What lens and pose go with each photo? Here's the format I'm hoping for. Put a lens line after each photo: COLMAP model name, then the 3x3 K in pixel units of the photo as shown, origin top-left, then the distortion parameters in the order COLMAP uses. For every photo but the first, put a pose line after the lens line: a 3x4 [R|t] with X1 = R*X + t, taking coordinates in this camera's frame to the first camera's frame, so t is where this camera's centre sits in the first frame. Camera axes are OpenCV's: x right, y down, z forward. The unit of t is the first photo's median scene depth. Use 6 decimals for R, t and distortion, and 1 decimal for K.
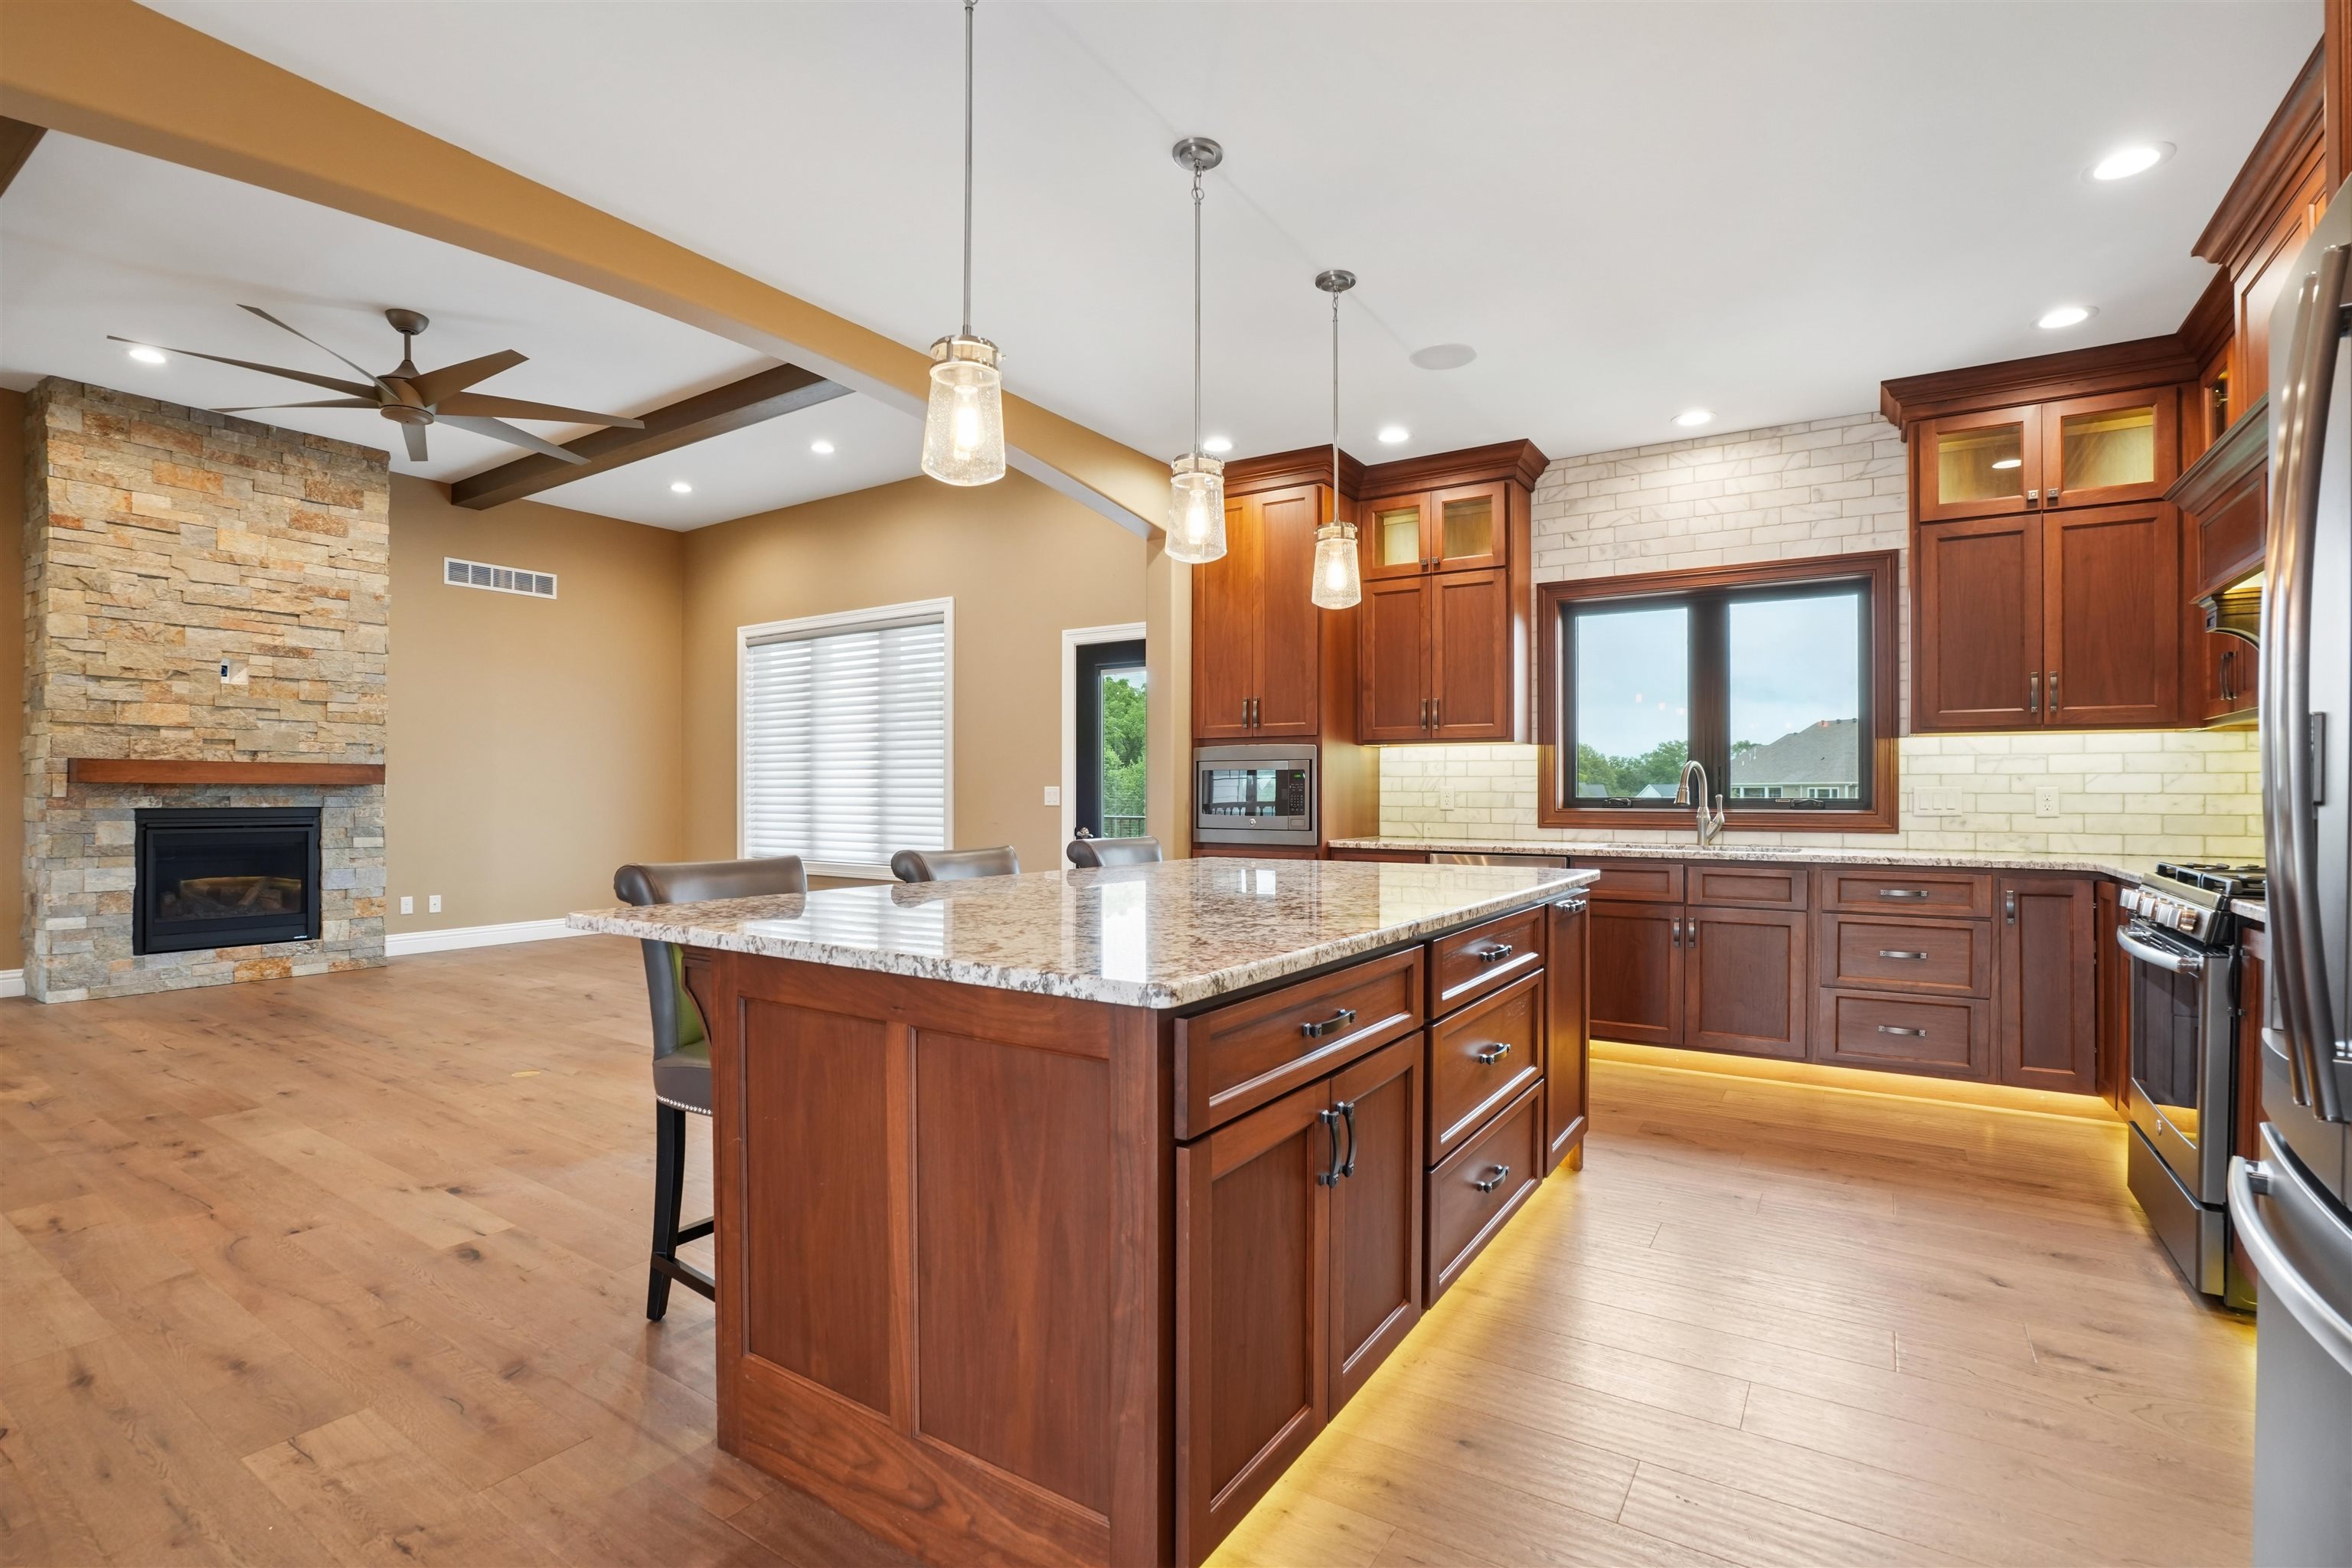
lens RADIAL K [[1075.7, 0, 1184.5], [0, 1075.7, 781.1], [0, 0, 1]] dist [-0.028827, 0.009439]
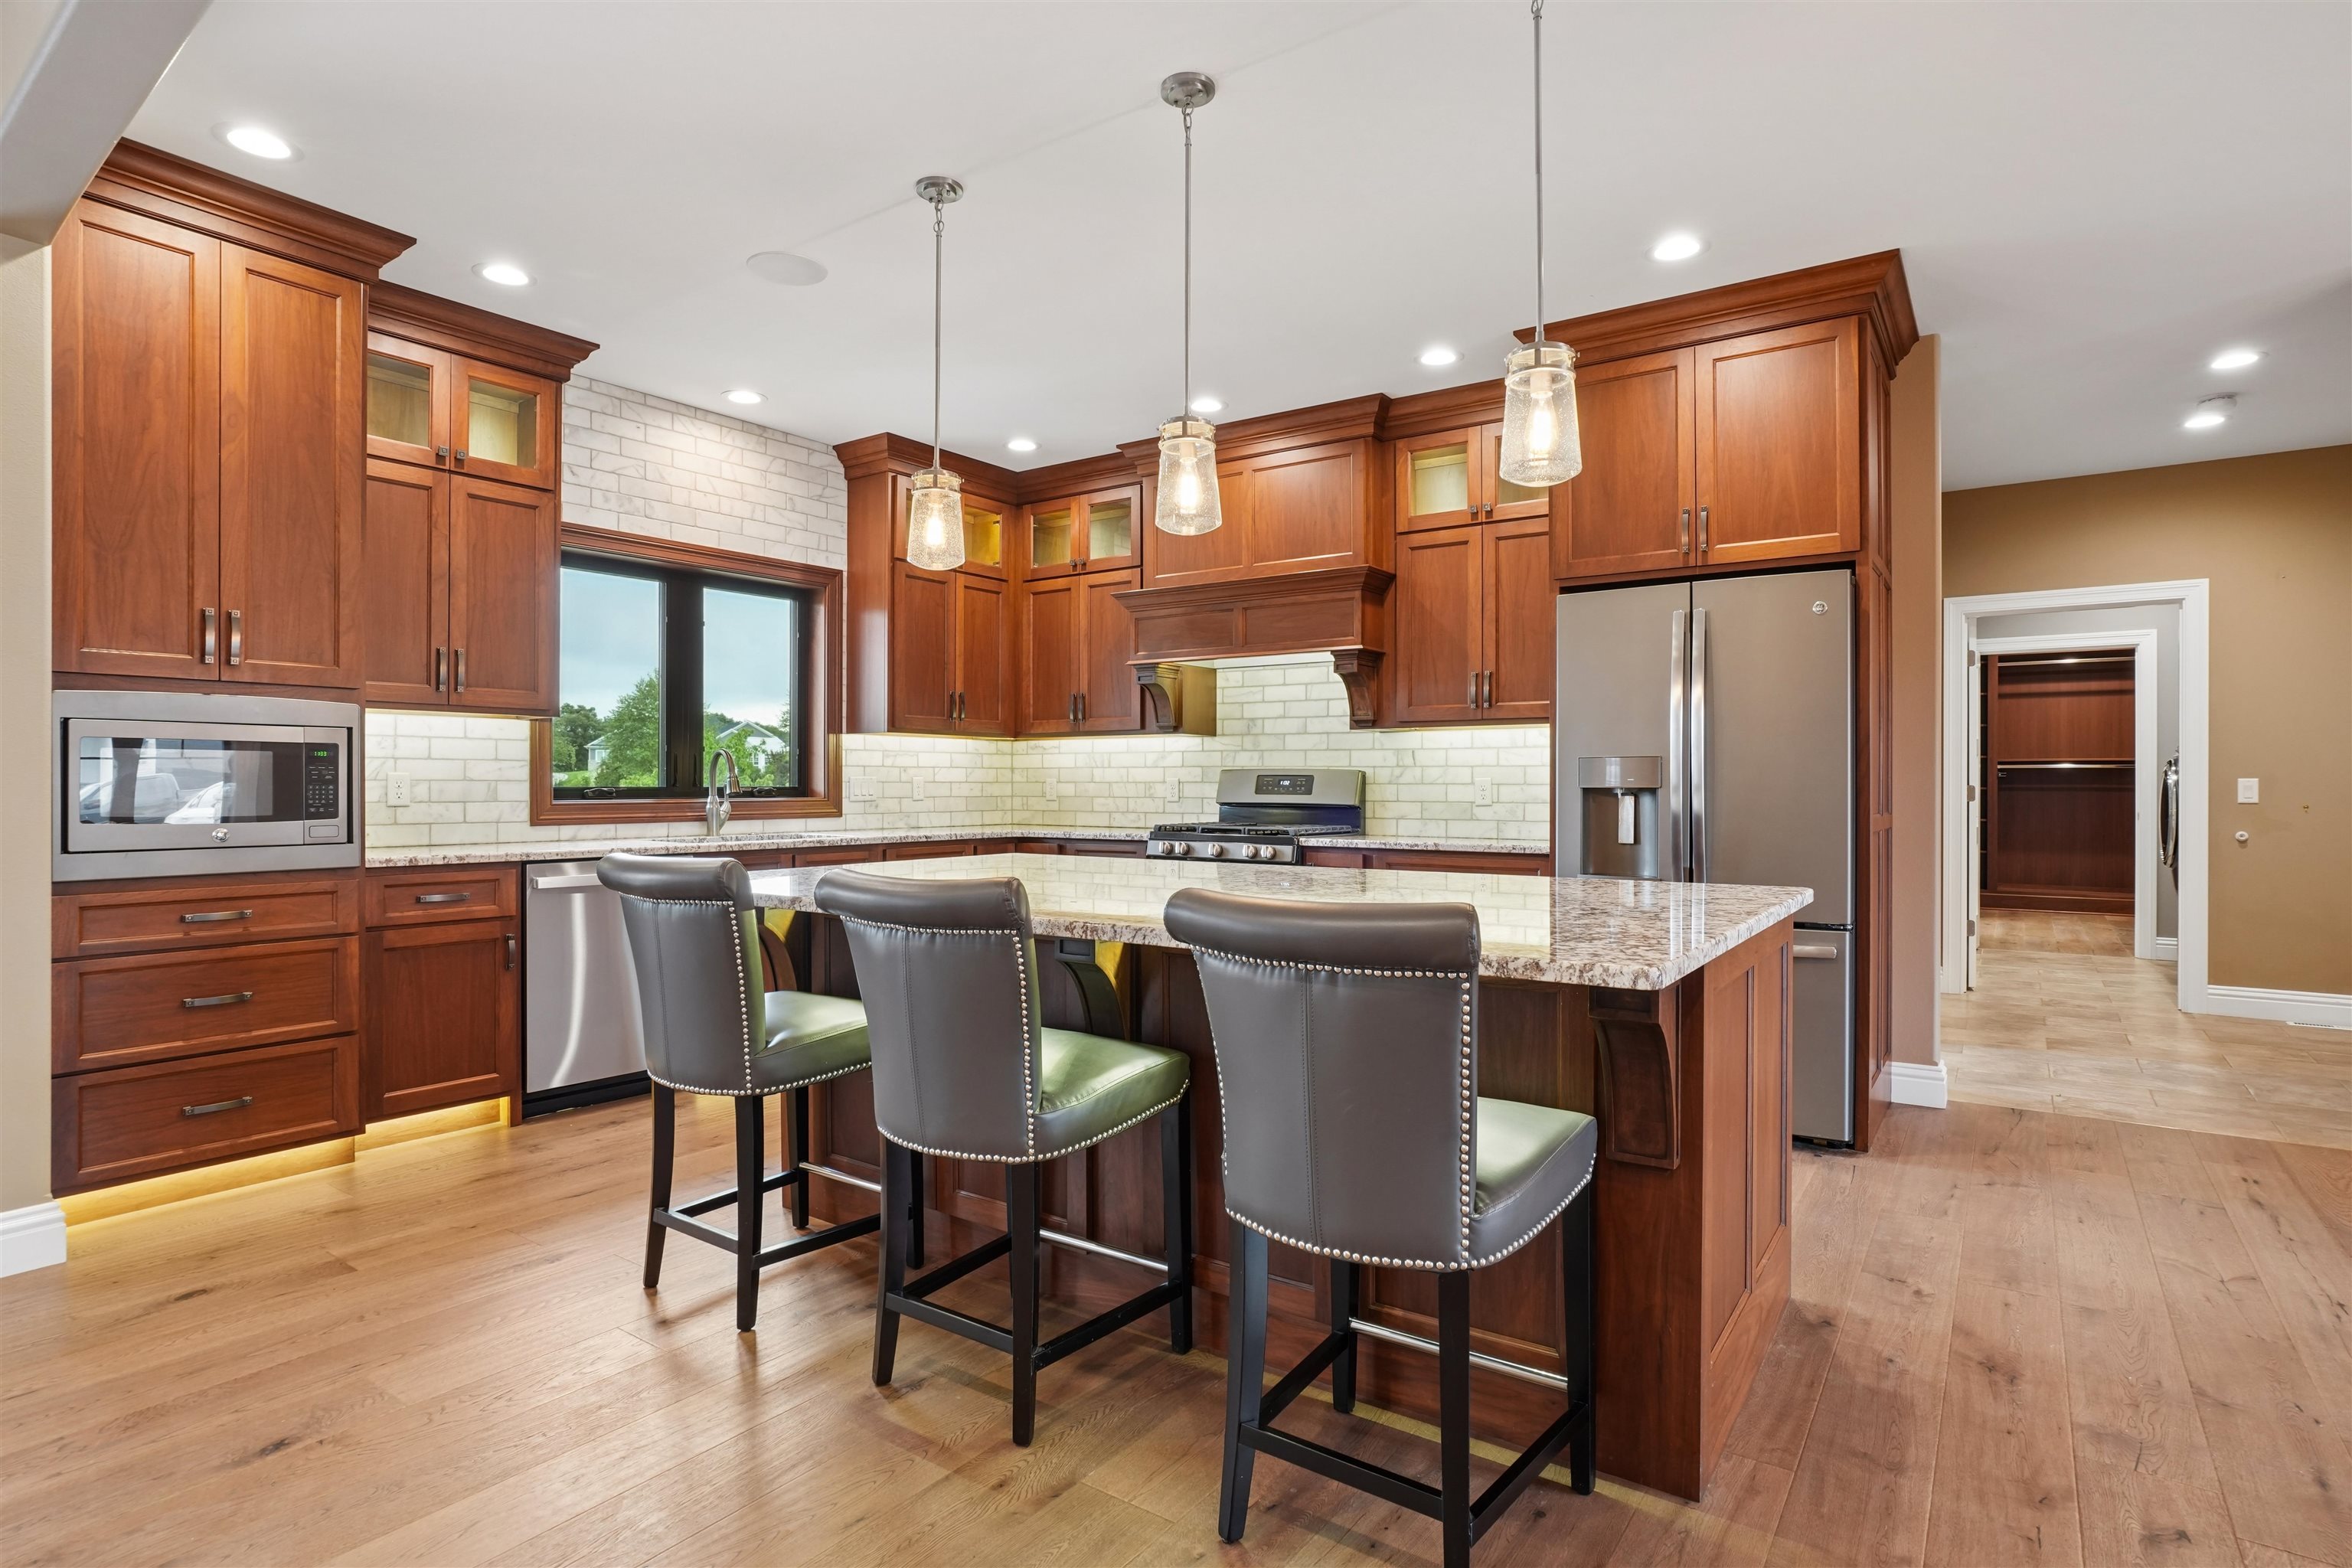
lens RADIAL K [[1219.0, 0, 1137.0], [0, 1219.0, 779.1], [0, 0, 1]] dist [0.006635, 0.003978]
pose [[0.079555, 0.001728, 0.996829, -0.571269], [-0.010592, 0.999944, -0.000888, 0.005591], [-0.996774, -0.010488, 0.079569, 0.519397]]
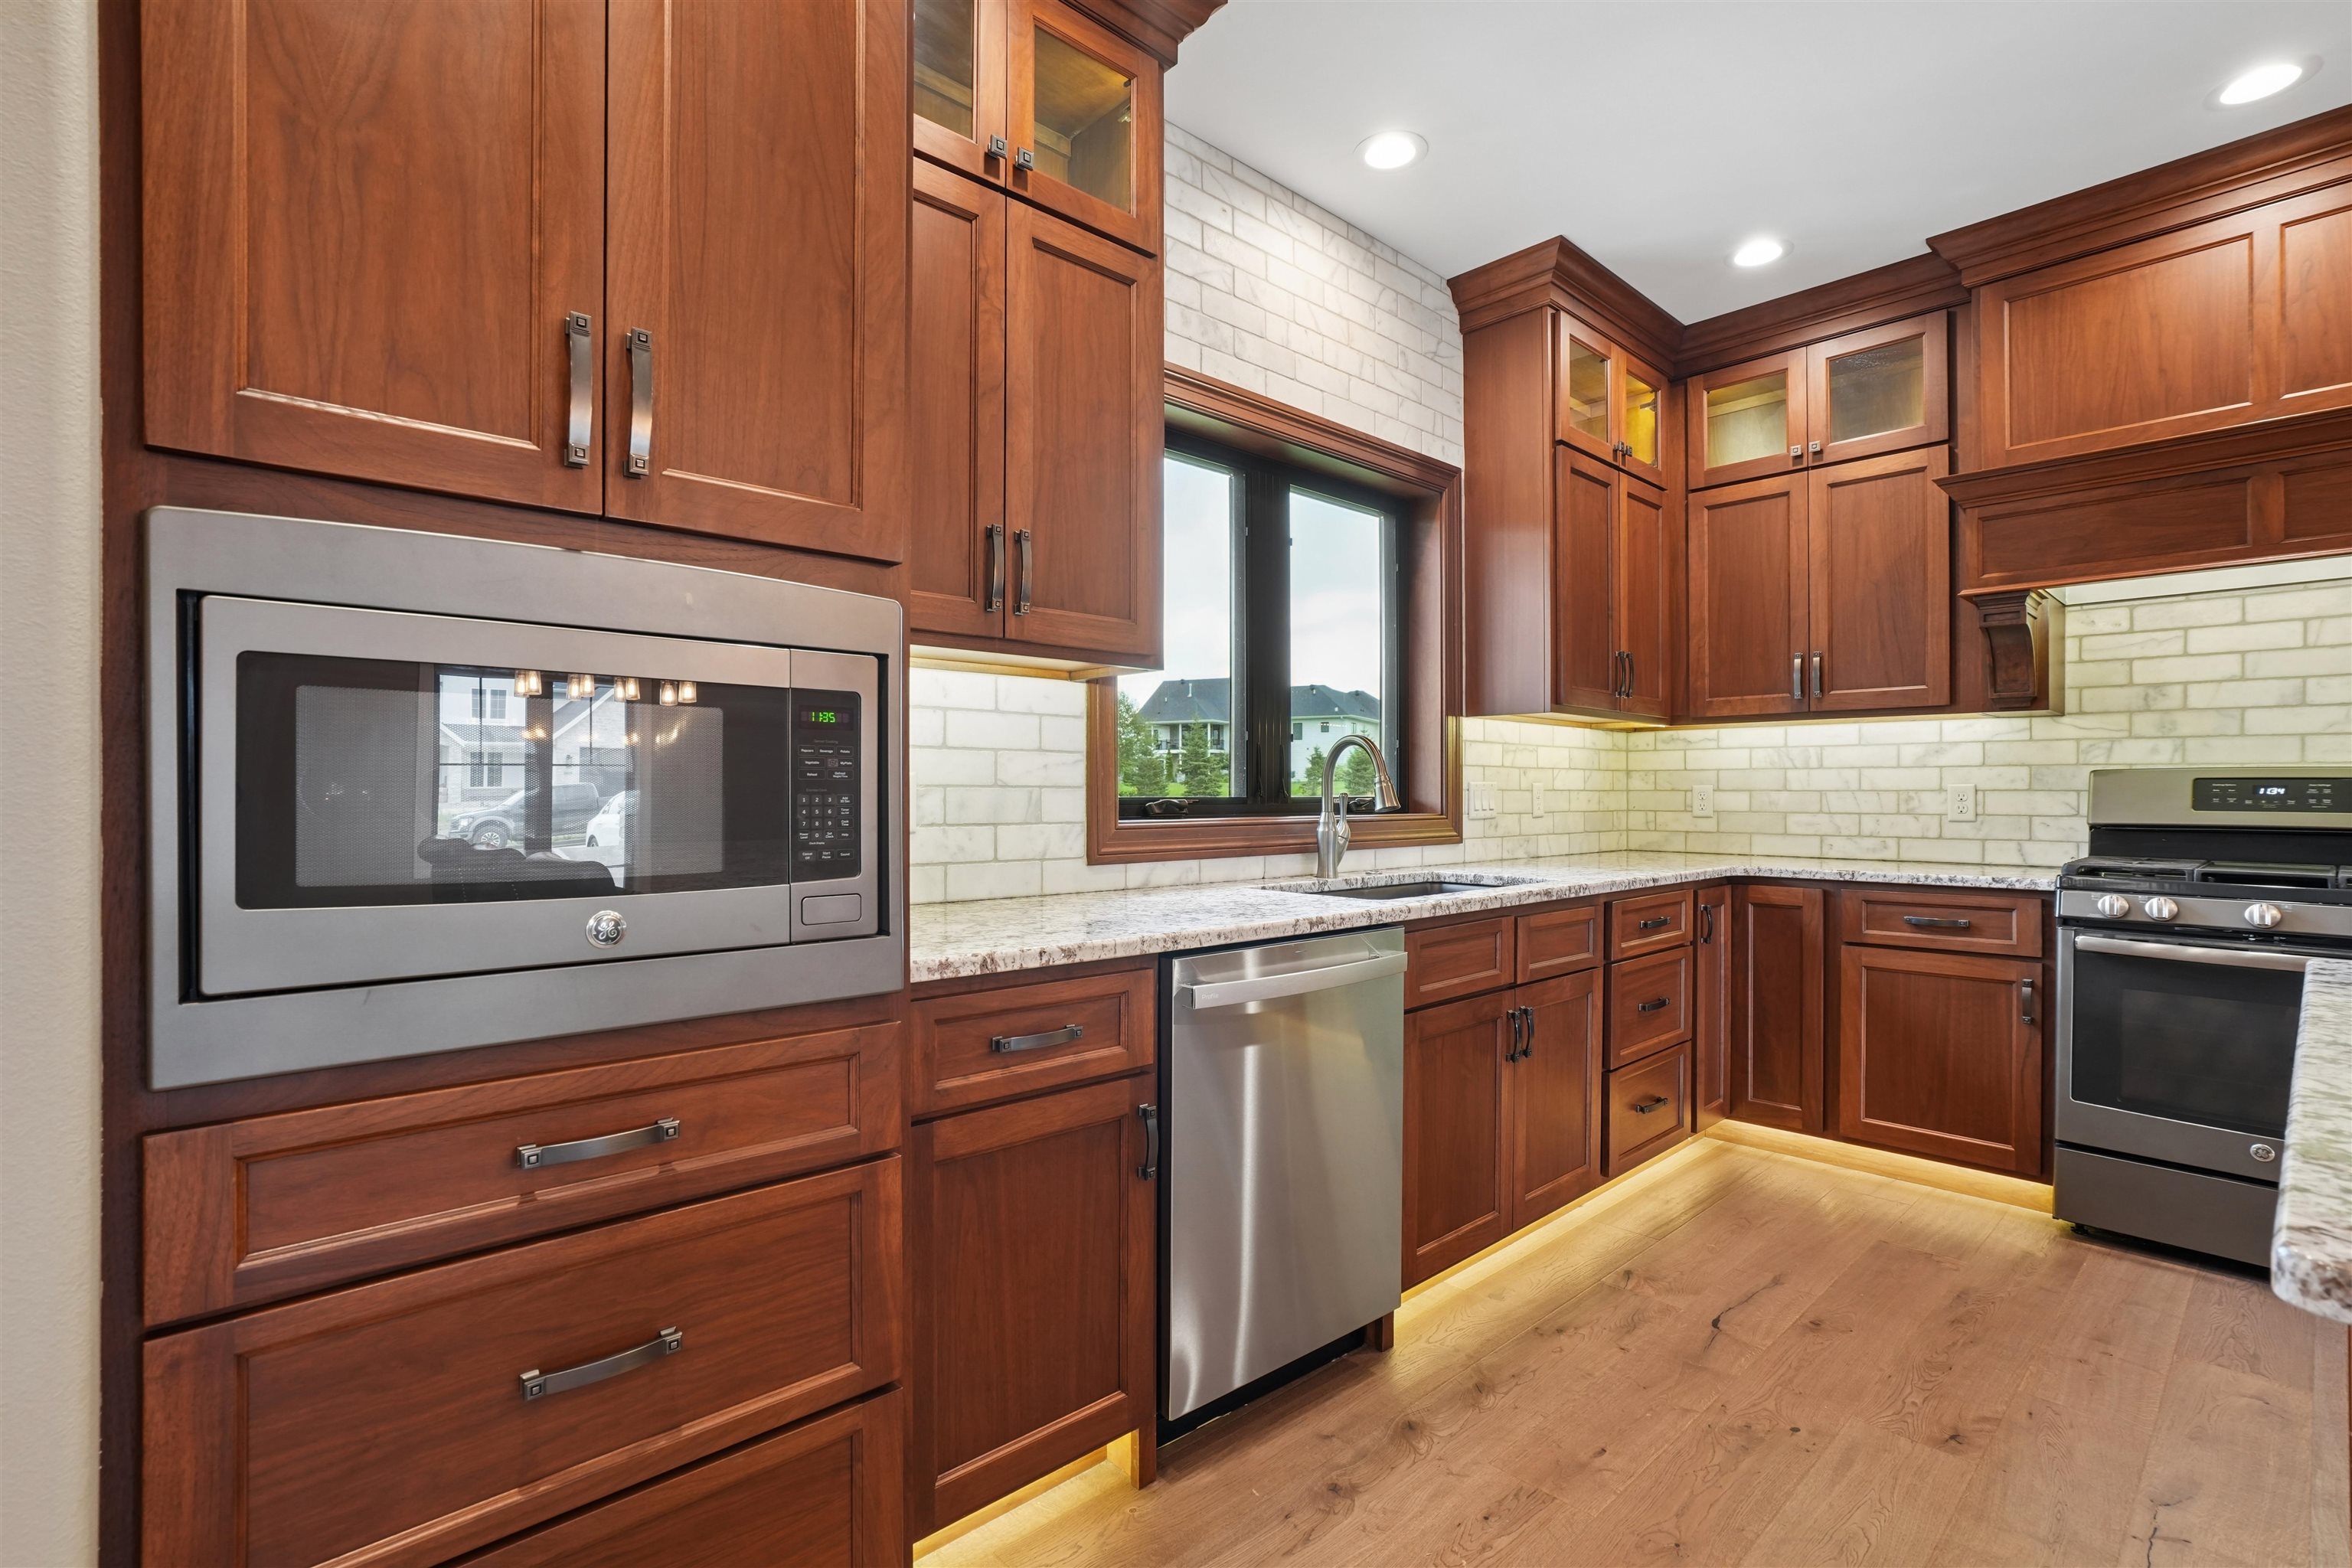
lens RADIAL K [[1075.7, 0, 1159.0], [0, 1075.7, 793.8], [0, 0, 1]] dist [-0.028827, 0.009439]
pose [[0.260299, -0.002272, 0.965525, -0.115292], [-0.009915, 0.999938, 0.005026, 0.011404], [-0.965477, -0.010882, 0.260260, 0.914130]]
